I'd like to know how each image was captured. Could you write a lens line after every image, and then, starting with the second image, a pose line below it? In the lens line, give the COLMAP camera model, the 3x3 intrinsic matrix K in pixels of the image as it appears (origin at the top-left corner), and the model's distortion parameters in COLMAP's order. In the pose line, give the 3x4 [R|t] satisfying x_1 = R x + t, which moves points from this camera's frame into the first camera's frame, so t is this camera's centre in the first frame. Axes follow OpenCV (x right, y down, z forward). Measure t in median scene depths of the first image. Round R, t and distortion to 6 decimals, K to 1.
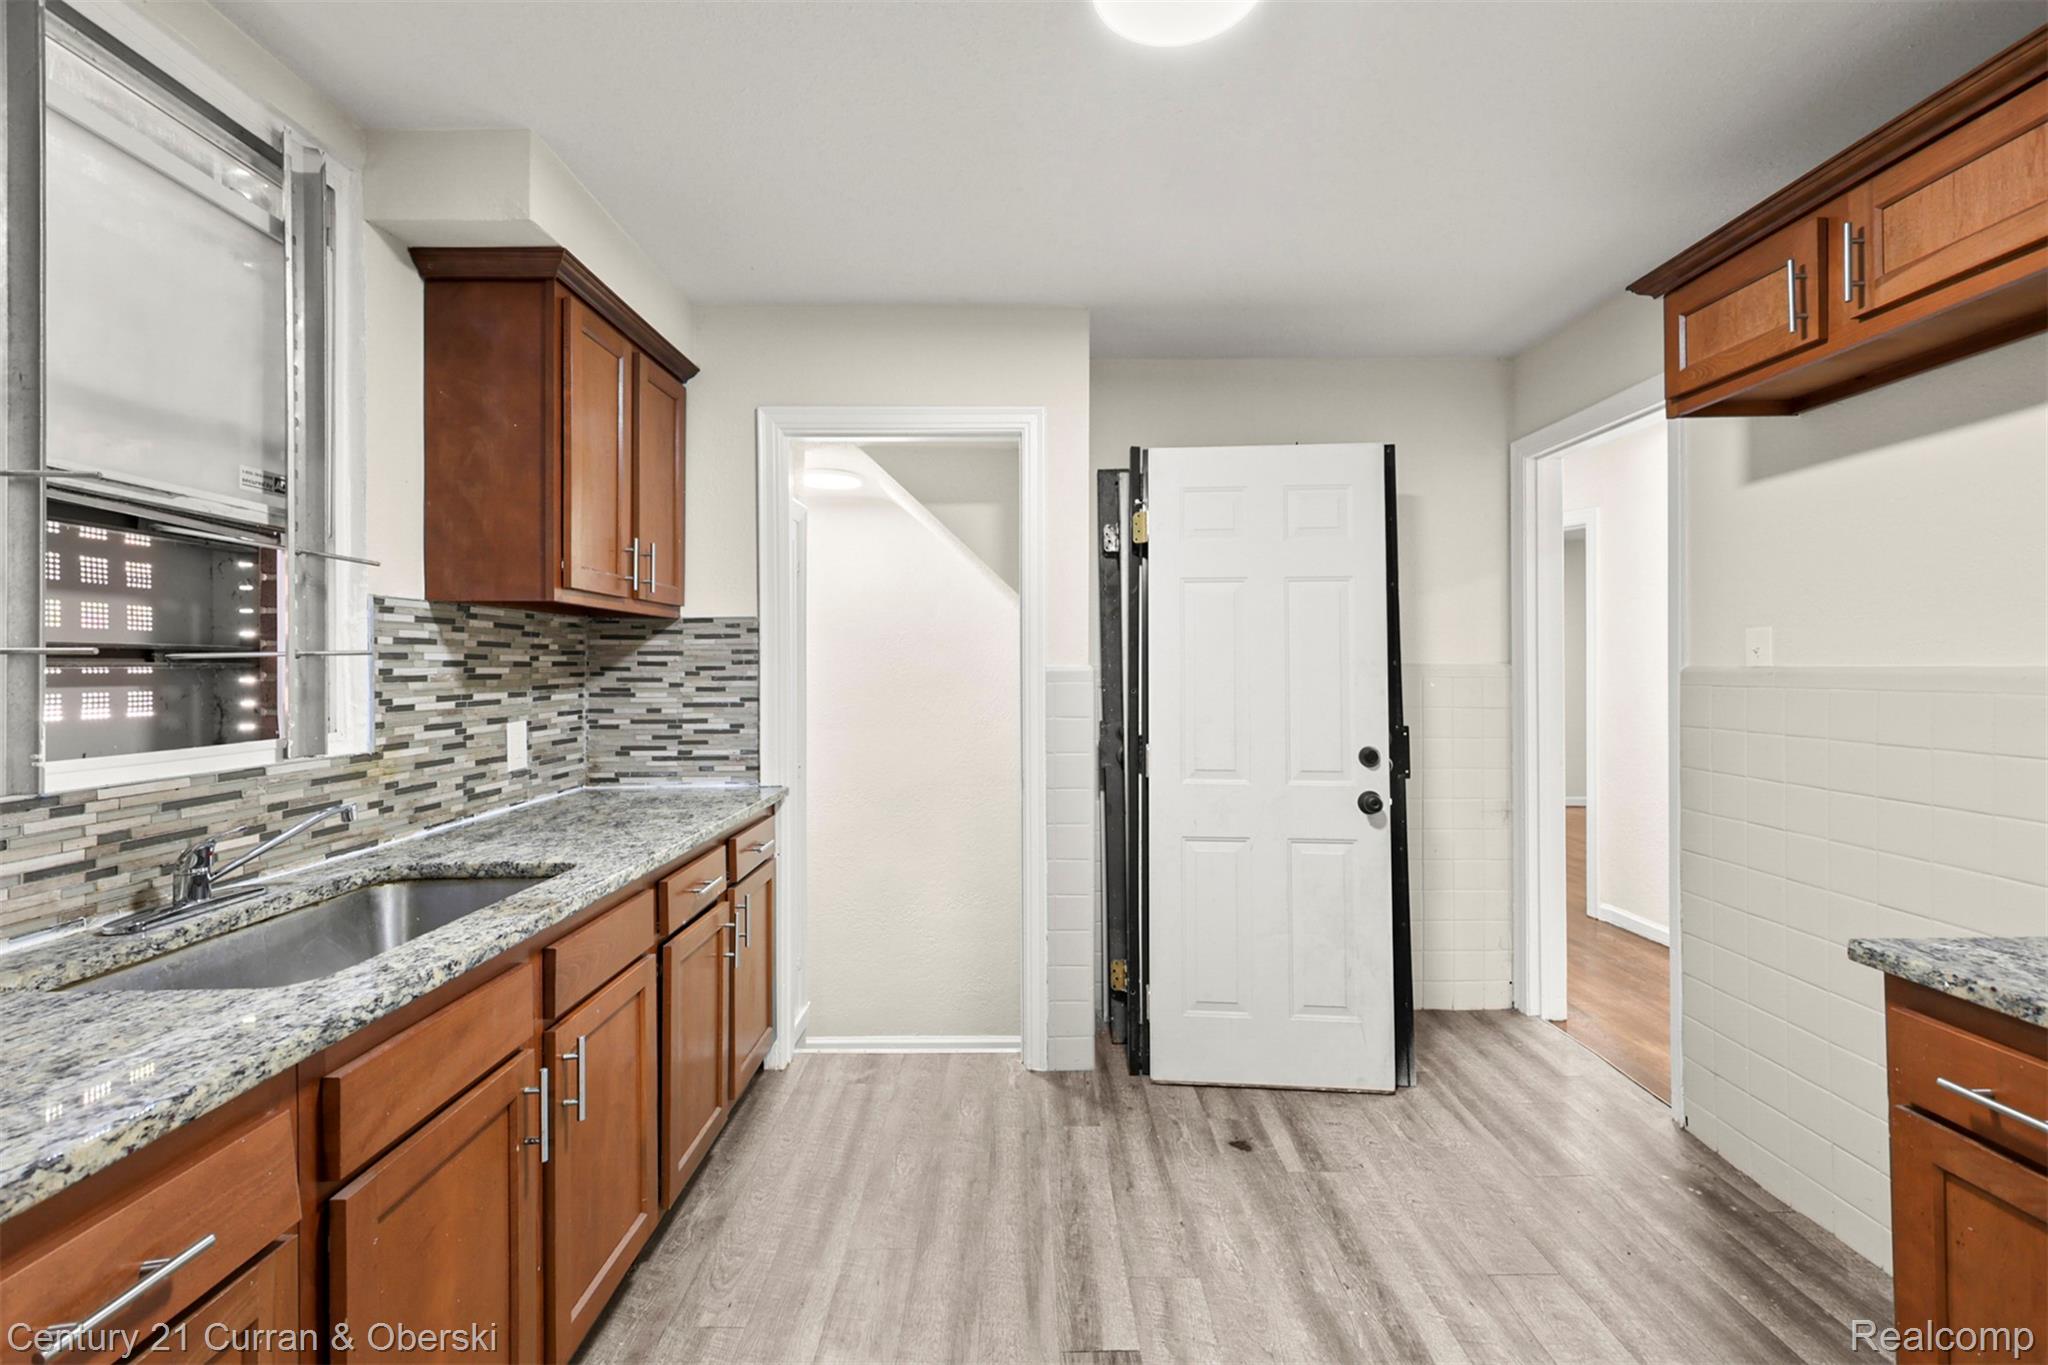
lens RADIAL K [[899.7, 0, 1025.6], [0, 899.7, 669.0], [0, 0, 1]] dist [0.002758, -0.000801]
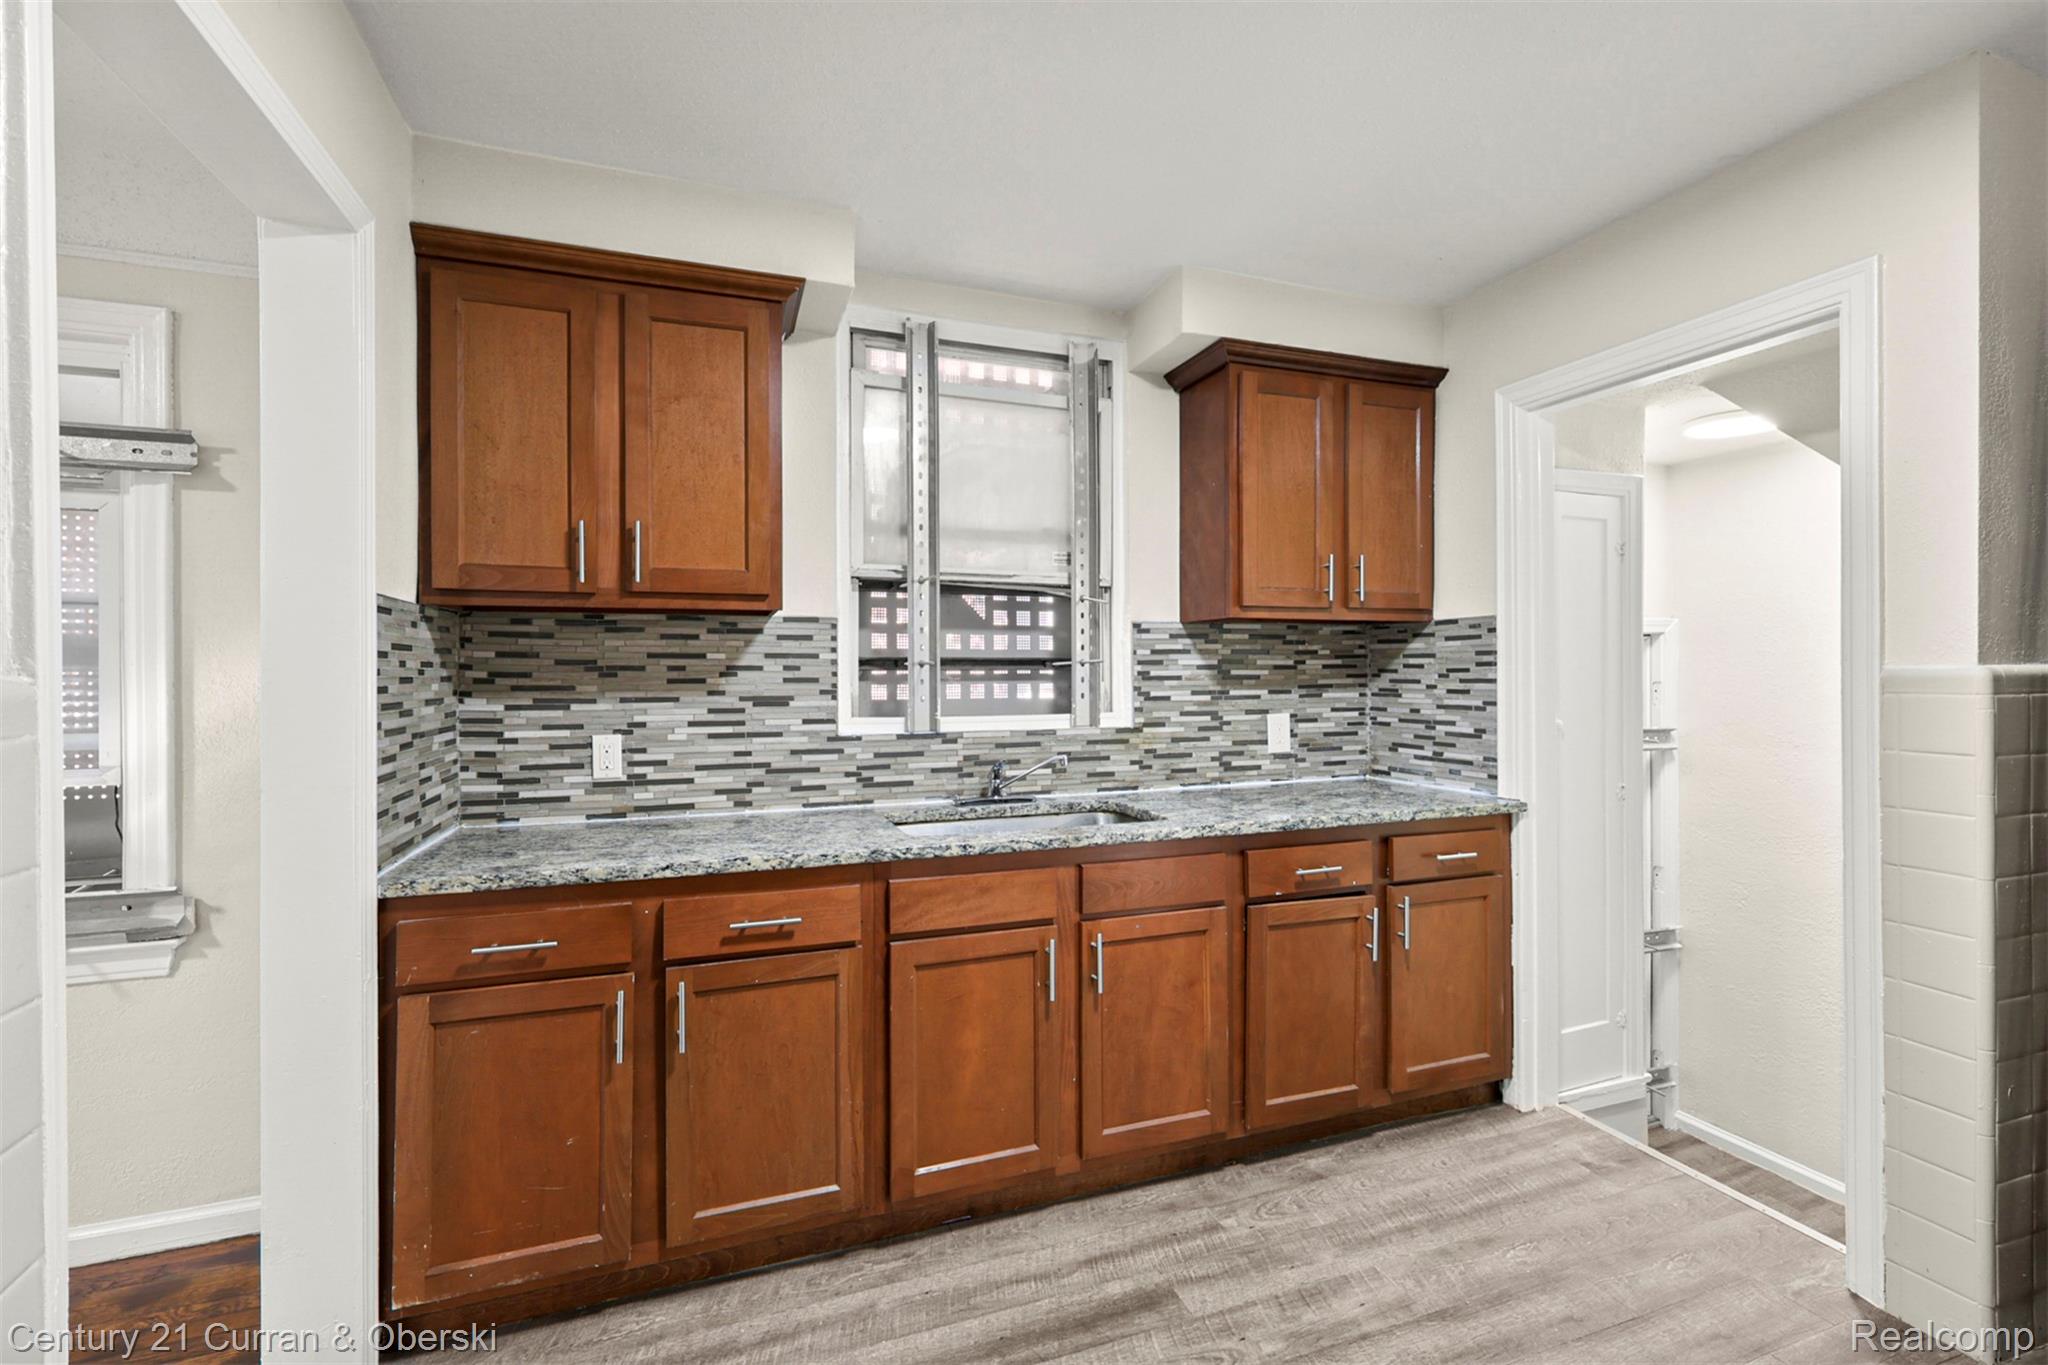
lens RADIAL K [[899.7, 0, 1024.8], [0, 899.7, 678.0], [0, 0, 1]] dist [0.002758, -0.000801]
pose [[0.330635, 0.008986, -0.943716, 0.558443], [0.000675, 0.999952, 0.009758, -0.003304], [0.943759, -0.003864, 0.330613, 0.302756]]
